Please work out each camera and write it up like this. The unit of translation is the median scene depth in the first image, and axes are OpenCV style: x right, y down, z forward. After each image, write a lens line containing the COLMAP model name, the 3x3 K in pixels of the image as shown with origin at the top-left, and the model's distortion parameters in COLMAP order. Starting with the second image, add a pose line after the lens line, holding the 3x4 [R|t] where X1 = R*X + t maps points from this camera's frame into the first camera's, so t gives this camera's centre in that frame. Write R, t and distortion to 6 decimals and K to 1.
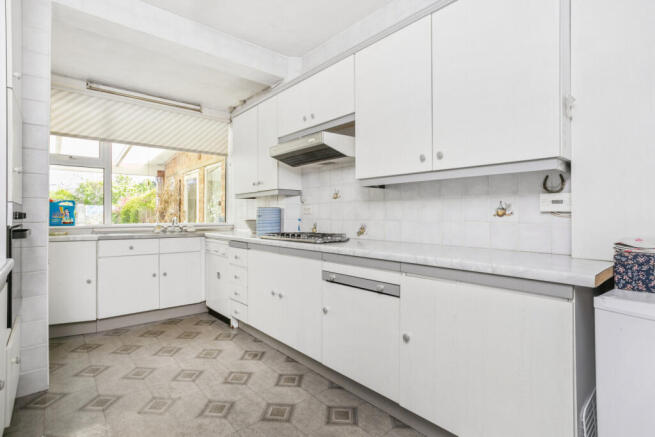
lens RADIAL K [[323.4, 0, 327.4], [0, 323.4, 216.4], [0, 0, 1]] dist [-0.026544, 0.009911]
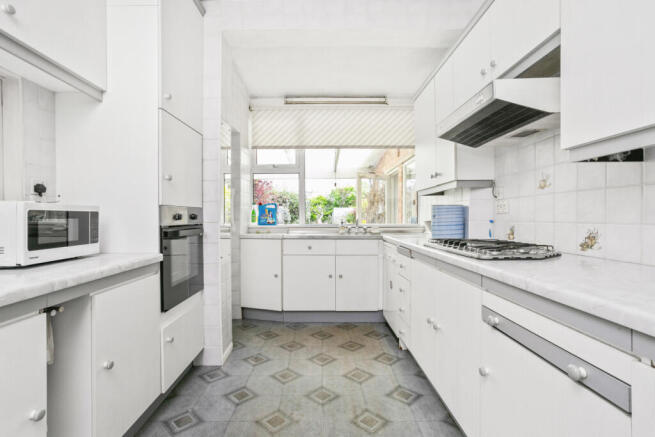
lens RADIAL K [[323.4, 0, 326.5], [0, 323.4, 220.1], [0, 0, 1]] dist [-0.026544, 0.009911]
pose [[0.743885, 0.004572, -0.668292, 0.129137], [0.003680, 0.999933, 0.010937, -0.001626], [0.668298, -0.010595, 0.743818, 0.263719]]
